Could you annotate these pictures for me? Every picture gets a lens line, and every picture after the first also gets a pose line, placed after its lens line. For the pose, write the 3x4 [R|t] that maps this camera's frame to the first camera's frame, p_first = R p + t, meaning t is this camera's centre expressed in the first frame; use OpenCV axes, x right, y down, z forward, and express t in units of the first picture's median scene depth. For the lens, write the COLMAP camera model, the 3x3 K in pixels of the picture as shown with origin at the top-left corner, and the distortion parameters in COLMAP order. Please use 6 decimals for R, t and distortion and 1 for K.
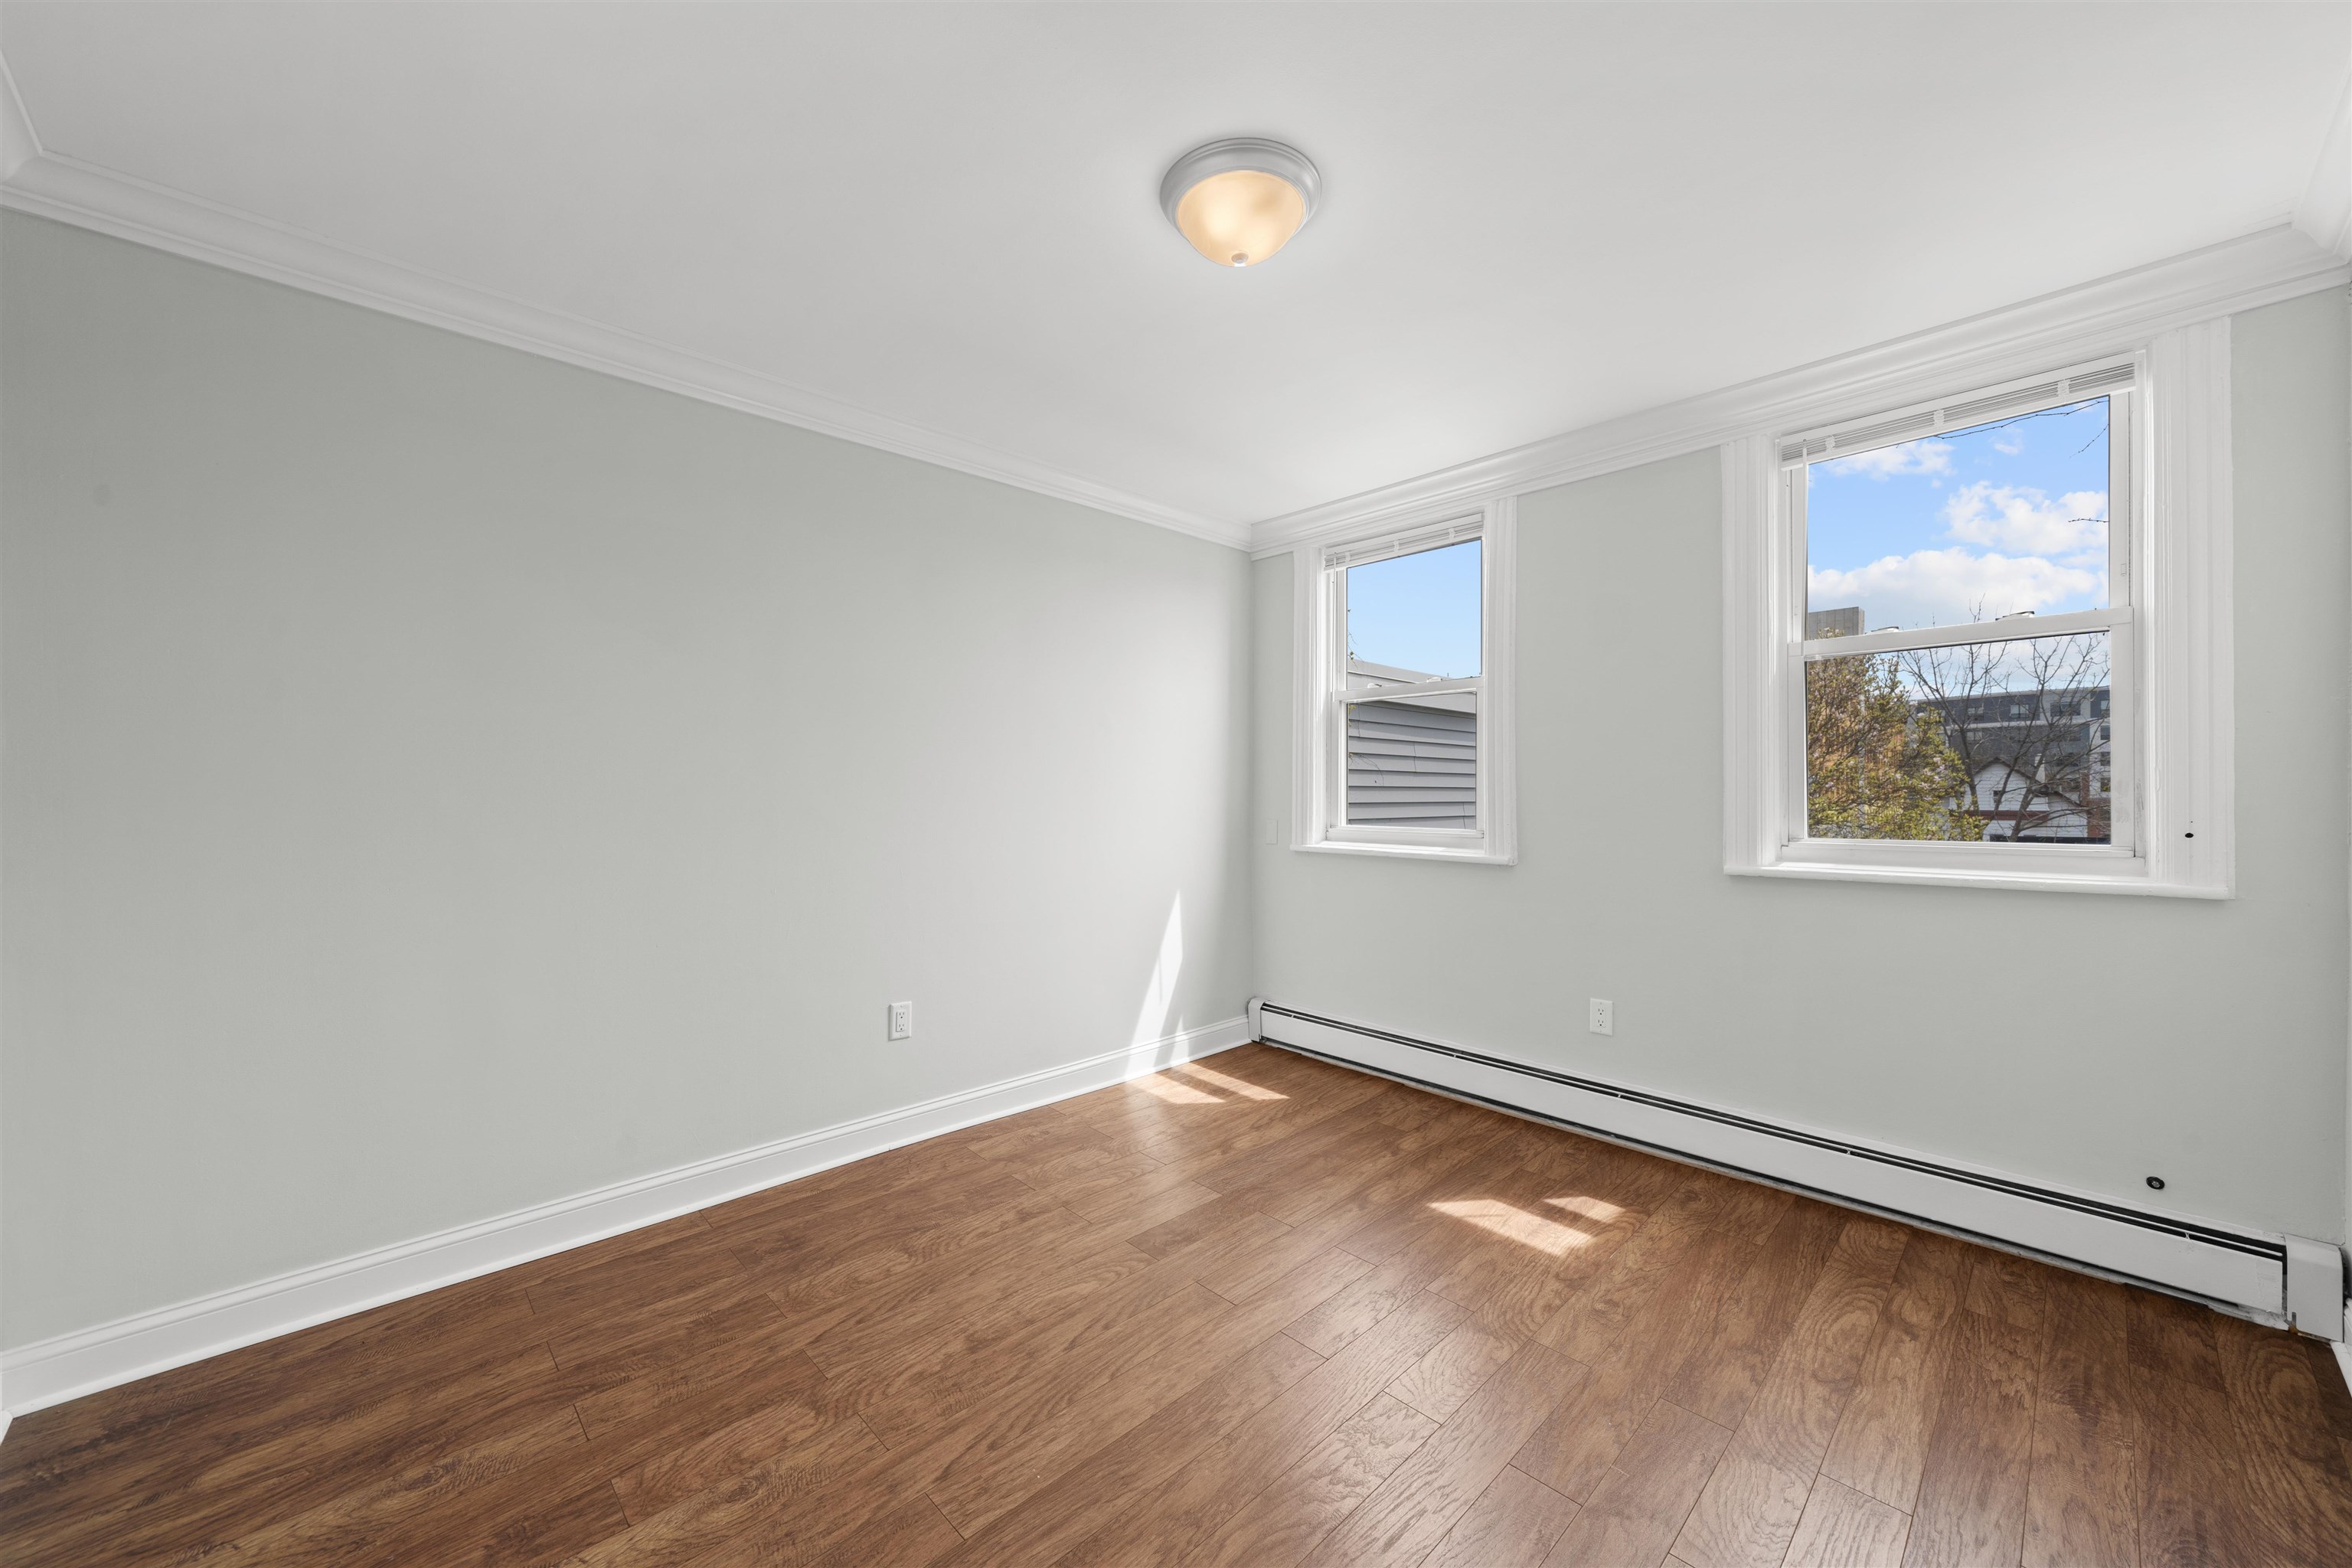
lens RADIAL K [[865.4, 0, 1176.7], [0, 865.4, 786.4], [0, 0, 1]] dist [0.004342, 0.000010]
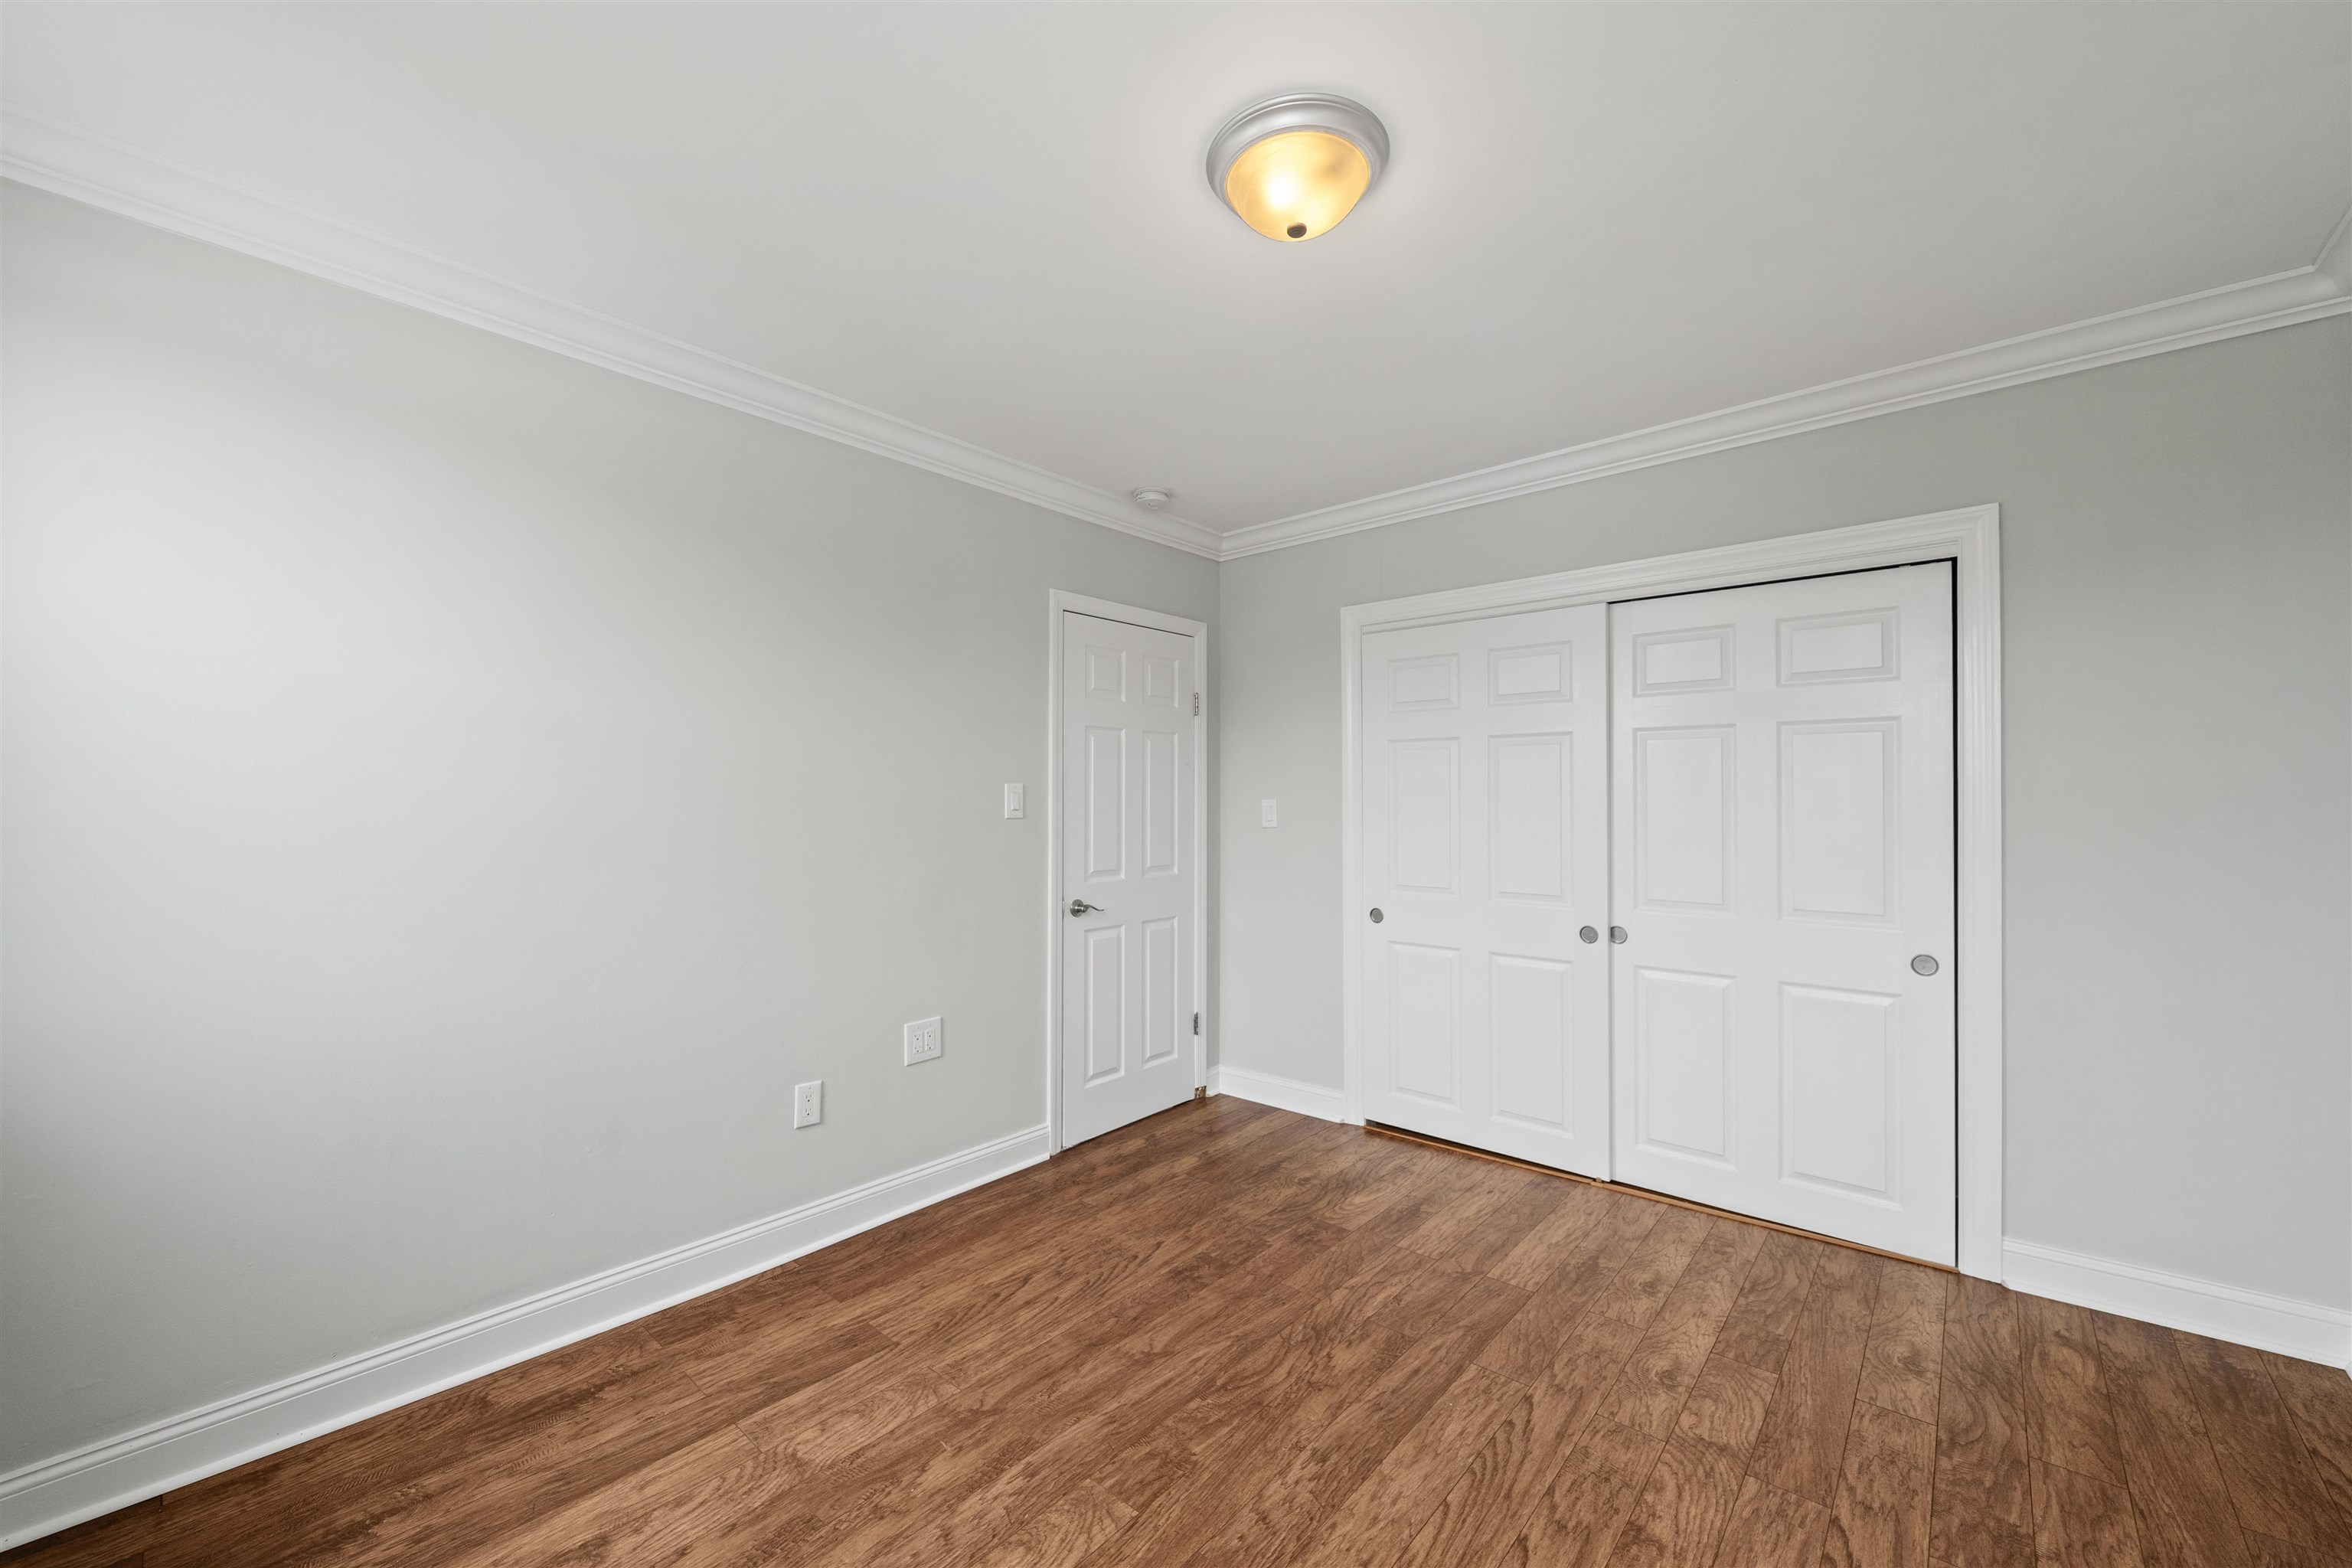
lens RADIAL K [[865.4, 0, 1176.7], [0, 865.4, 786.4], [0, 0, 1]] dist [0.004342, 0.000010]
pose [[-0.997199, 0.001119, -0.074790, 0.290694], [0.002037, 0.999923, -0.012206, -0.034613], [0.074770, -0.012324, -0.997125, 2.075810]]
